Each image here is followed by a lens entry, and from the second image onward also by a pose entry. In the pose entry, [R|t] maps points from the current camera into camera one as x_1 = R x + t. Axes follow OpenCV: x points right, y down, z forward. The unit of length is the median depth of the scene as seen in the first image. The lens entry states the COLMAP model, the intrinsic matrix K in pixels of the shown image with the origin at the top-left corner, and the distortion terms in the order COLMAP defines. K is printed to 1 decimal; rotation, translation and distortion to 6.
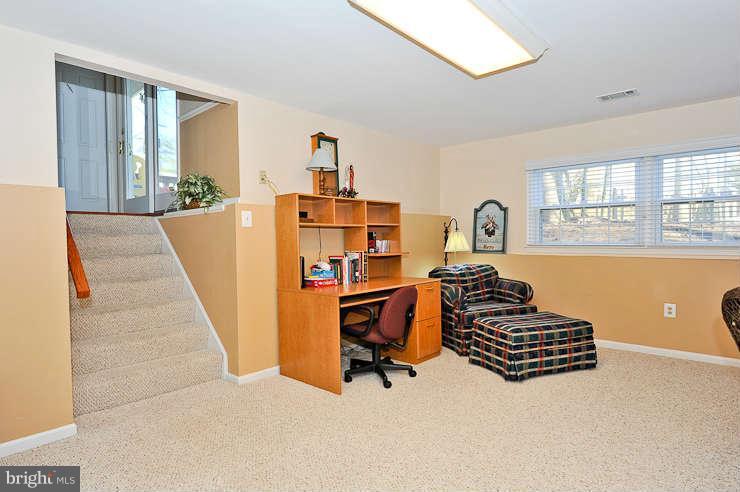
lens RADIAL K [[421.4, 0, 366.0], [0, 421.4, 249.2], [0, 0, 1]] dist [-0.005099, -0.001418]
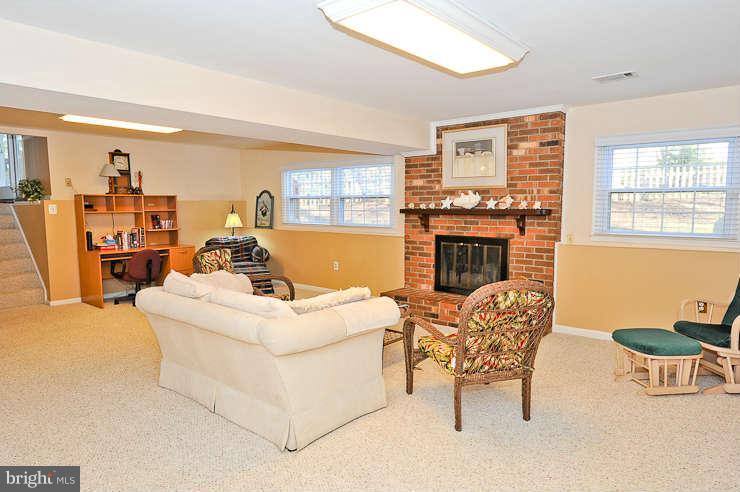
lens RADIAL K [[484.0, 0, 370.9], [0, 484.0, 255.9], [0, 0, 1]] dist [-0.001375, 0.004507]
pose [[0.999296, 0.002132, 0.037452, 0.739033], [-0.005220, 0.996574, 0.082540, -0.043046], [-0.037147, -0.082678, 0.995884, -0.799800]]
